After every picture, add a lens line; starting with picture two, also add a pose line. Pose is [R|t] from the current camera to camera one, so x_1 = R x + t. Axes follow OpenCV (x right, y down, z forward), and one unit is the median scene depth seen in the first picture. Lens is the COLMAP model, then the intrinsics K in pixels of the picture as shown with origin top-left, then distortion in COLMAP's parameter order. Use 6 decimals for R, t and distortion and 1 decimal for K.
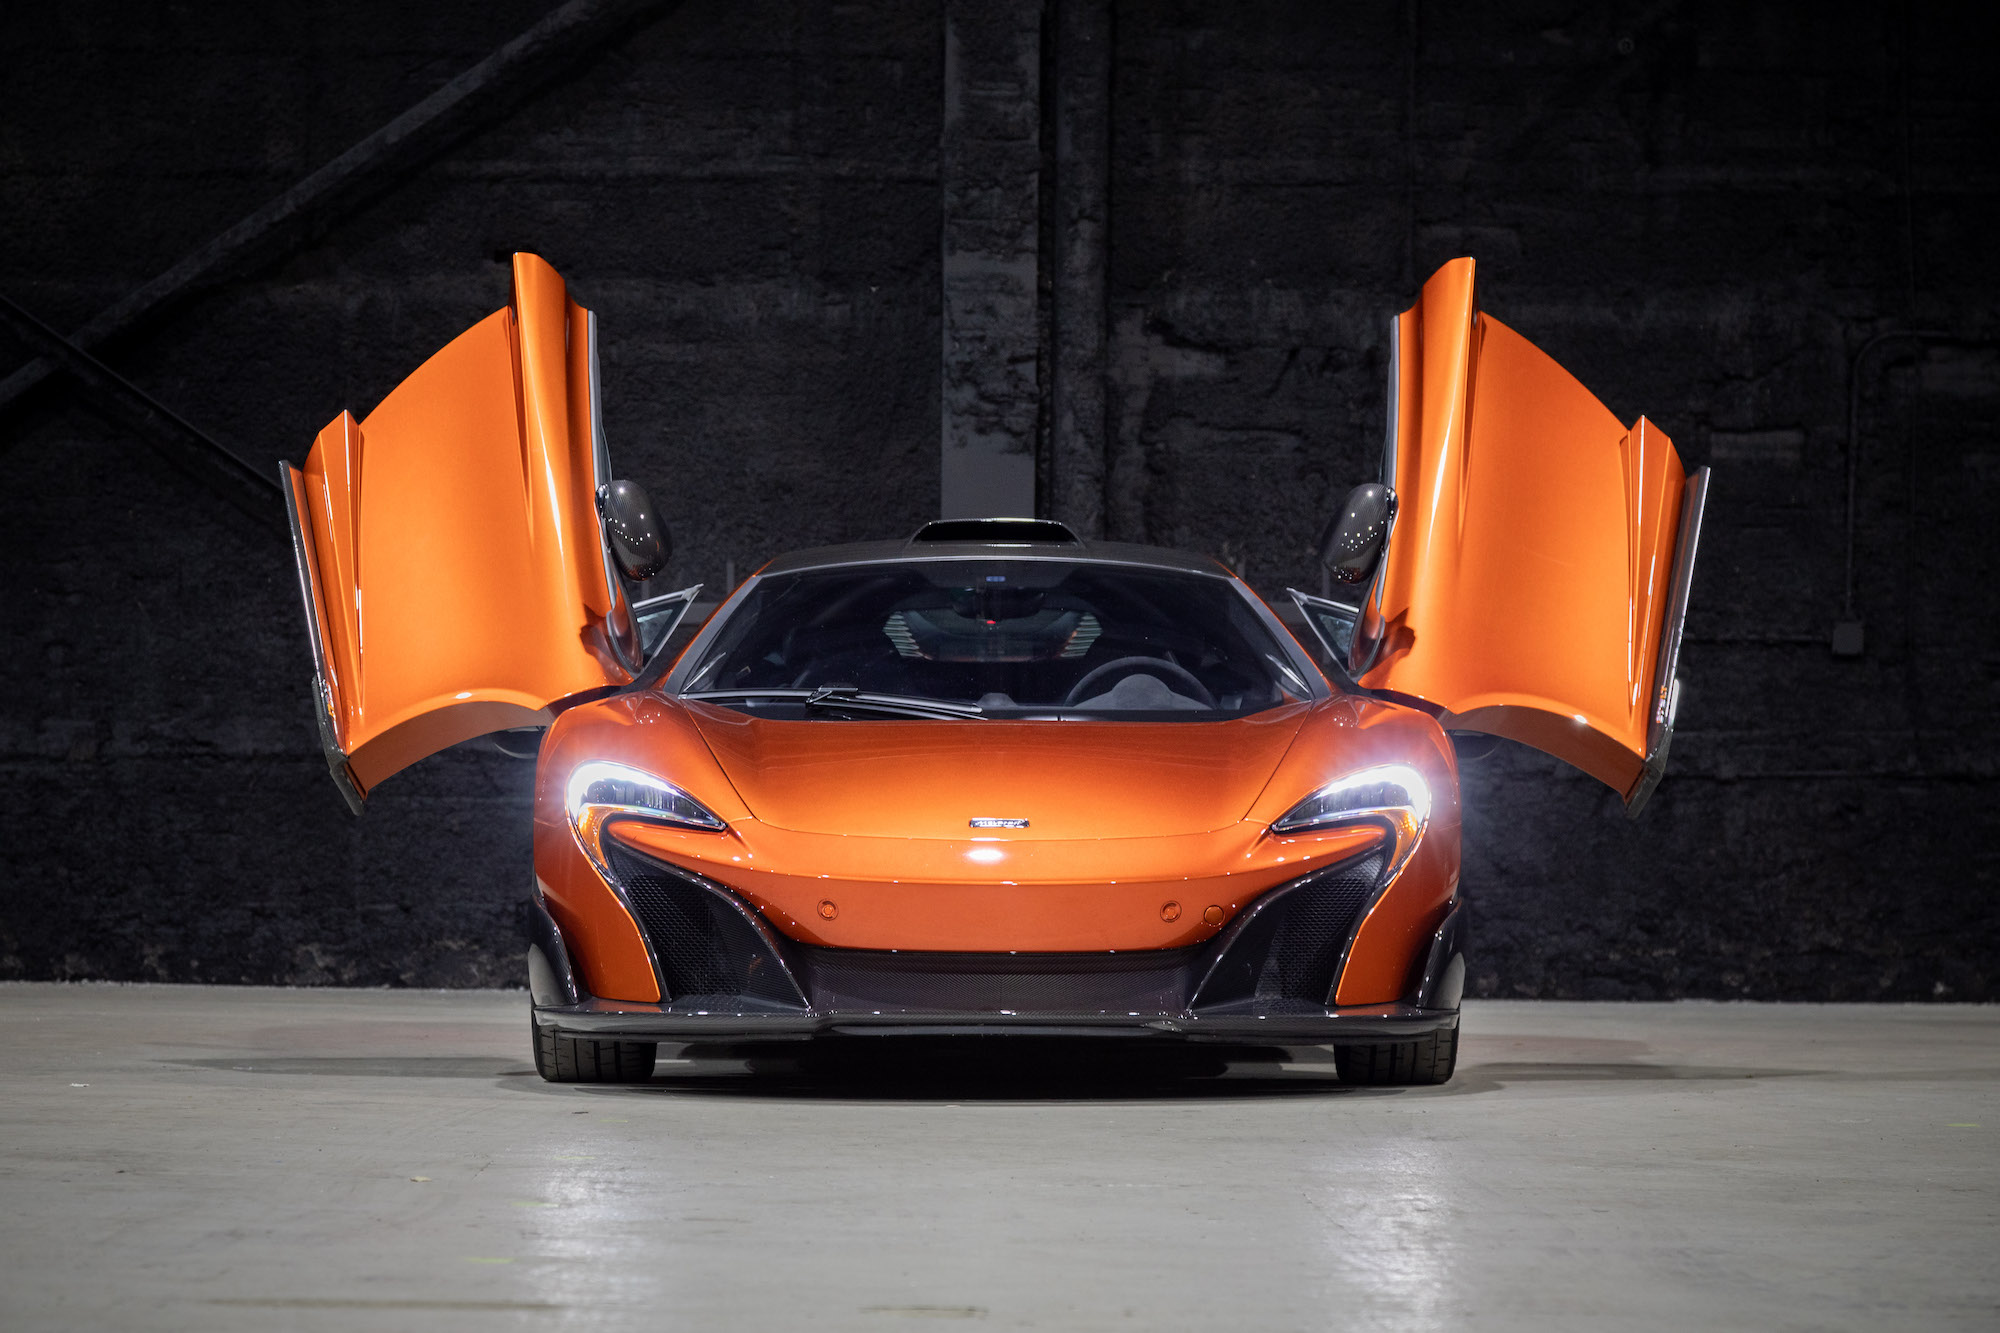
lens RADIAL K [[5633.4, 0, 972.1], [0, 5633.4, 1102.4], [0, 0, 1]] dist [0.005251, 0.035029]
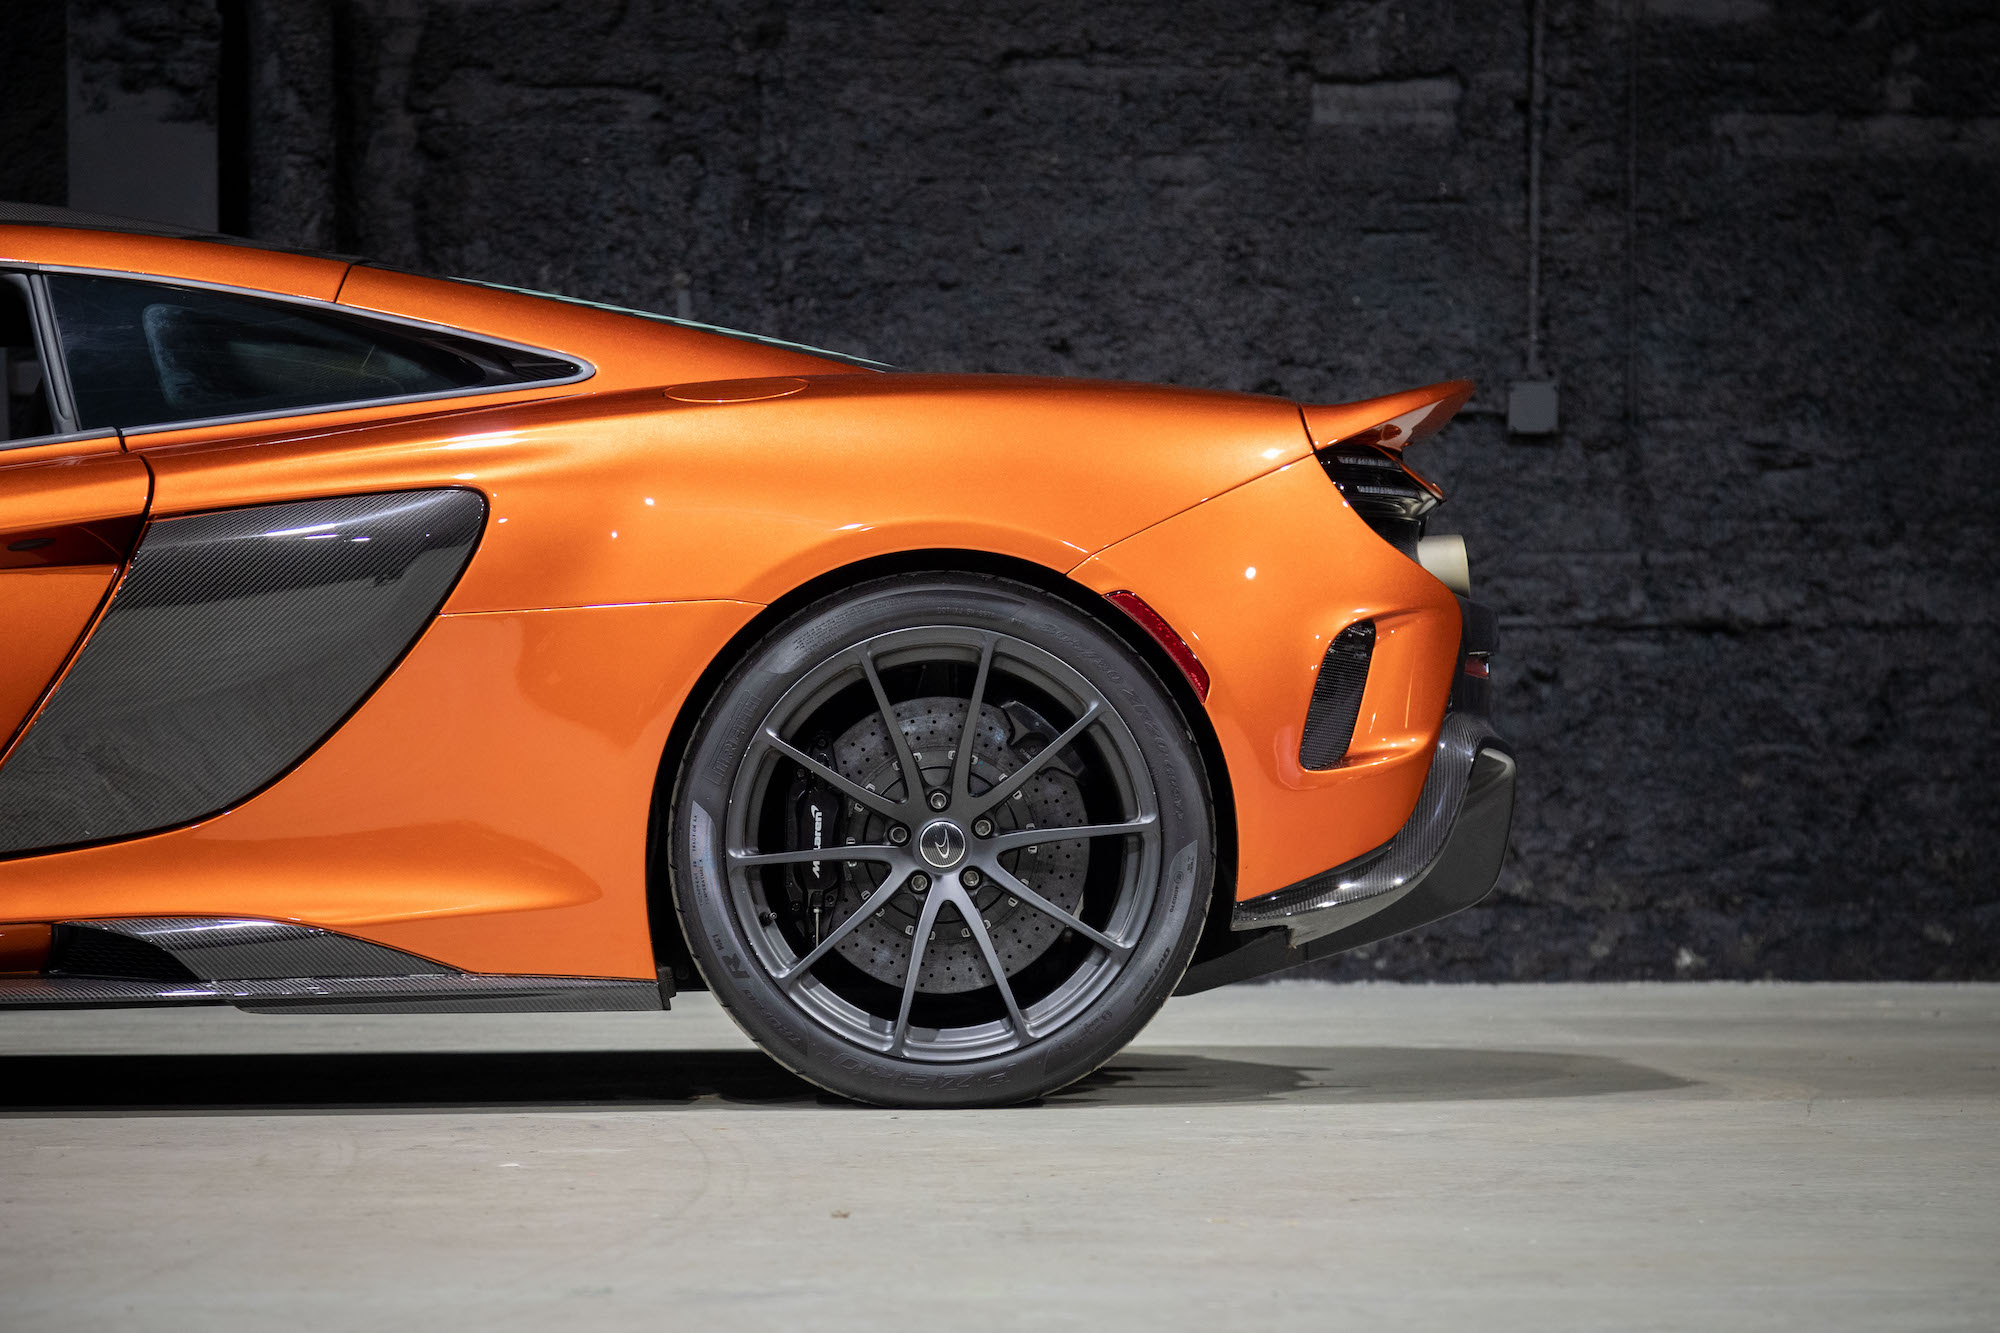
lens RADIAL K [[6030.0, 0, 962.9], [0, 6030.0, 1149.5], [0, 0, 1]] dist [-0.084782, 0.697321]
pose [[0.999931, -0.011451, 0.002648, 0.089023], [0.011407, 0.999810, 0.015798, -0.010520], [-0.002828, -0.015767, 0.999872, 0.324431]]
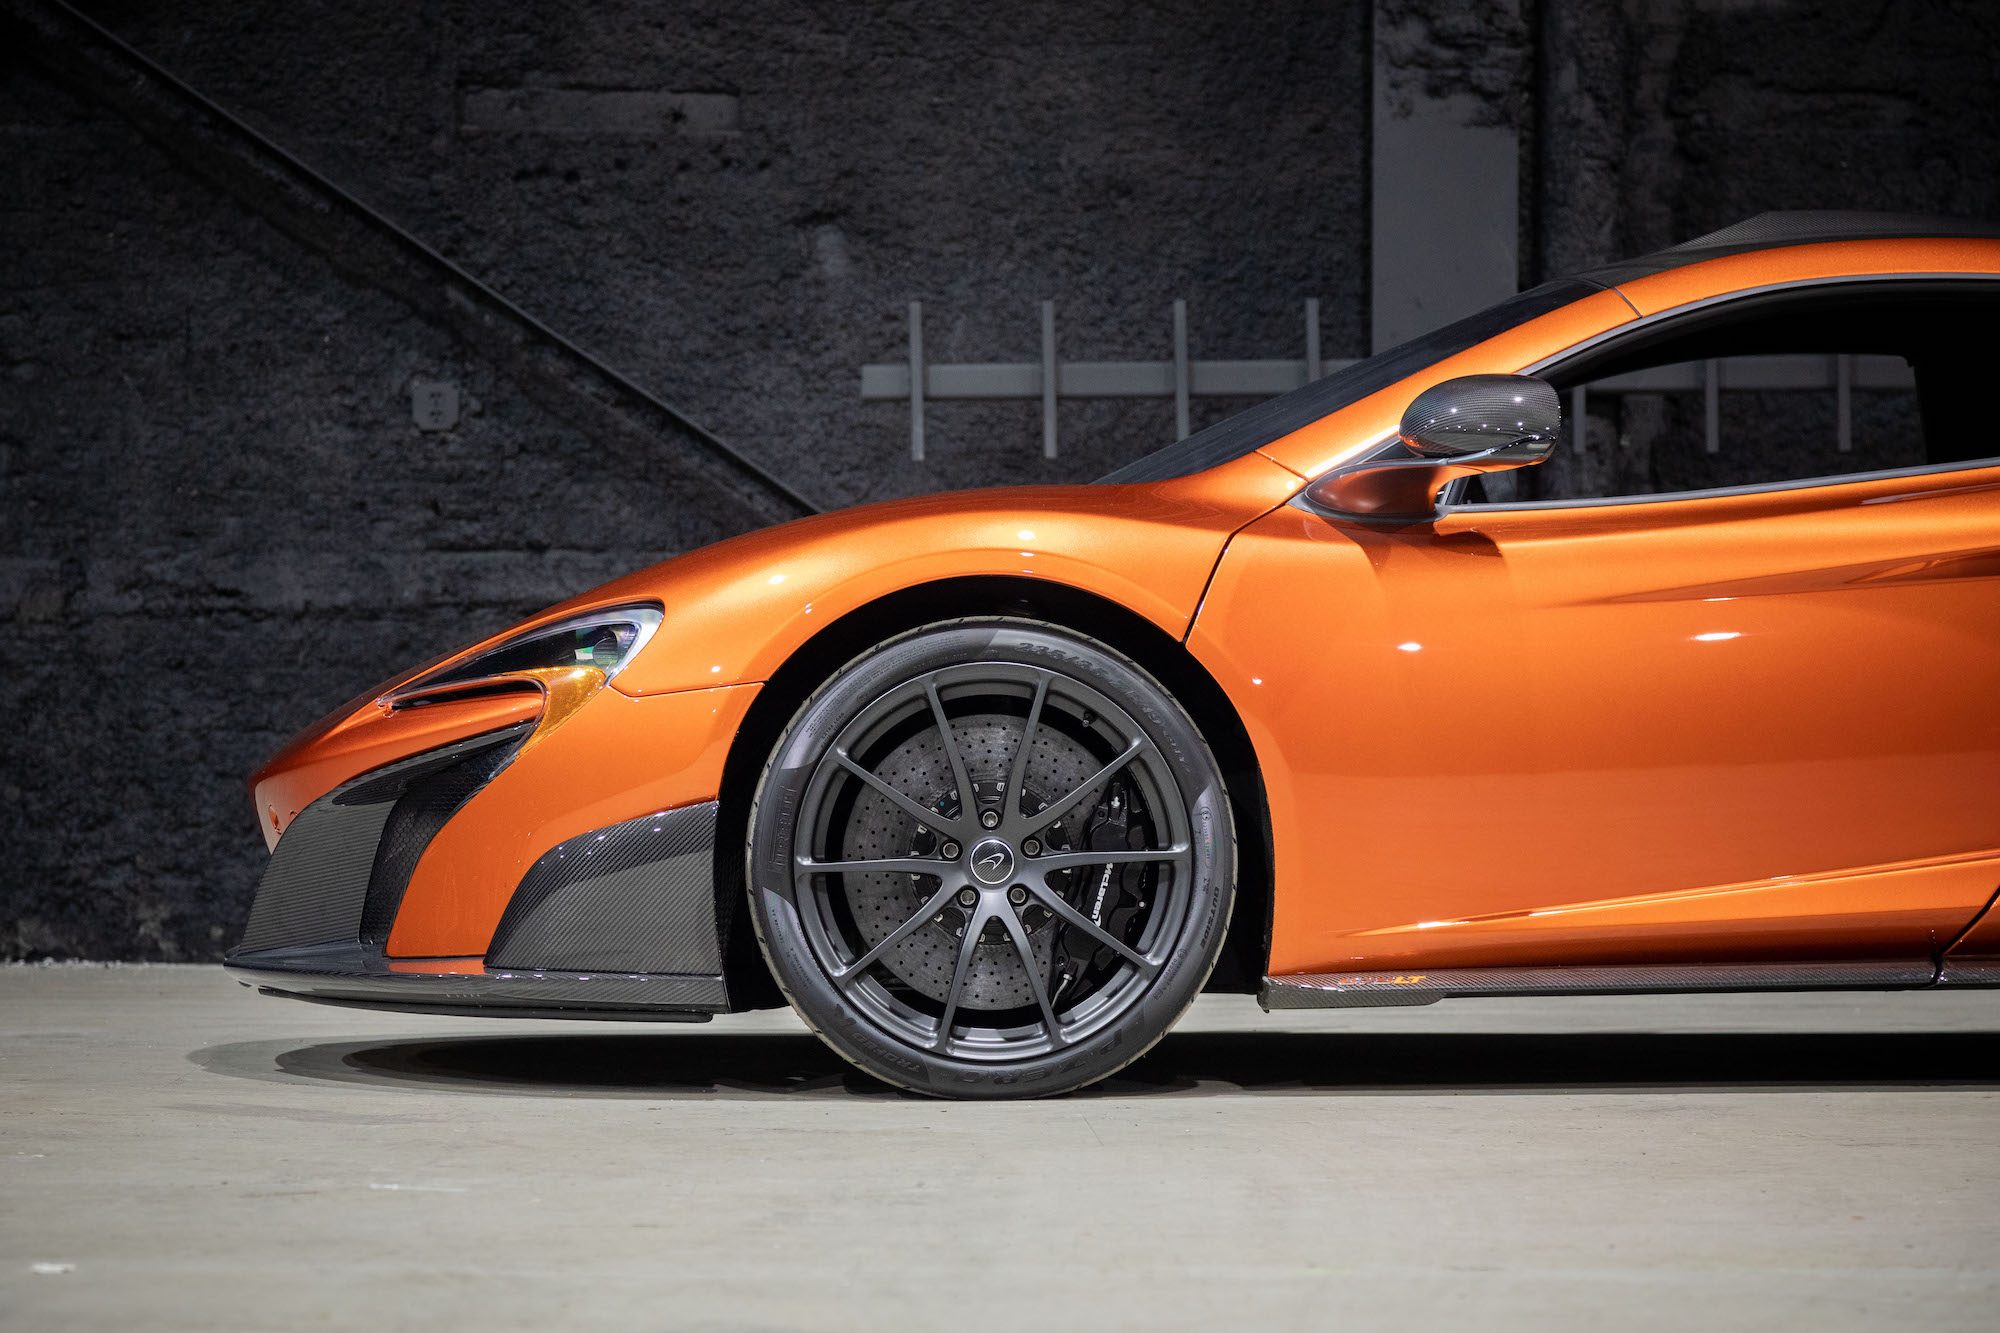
lens RADIAL K [[6097.7, 0, 996.5], [0, 6097.7, 1121.0], [0, 0, 1]] dist [-0.004946, 0.142491]
pose [[0.999954, -0.009551, -0.001105, -0.047708], [0.009565, 0.999873, 0.012725, -0.011011], [0.000984, -0.012735, 0.999918, 0.297787]]
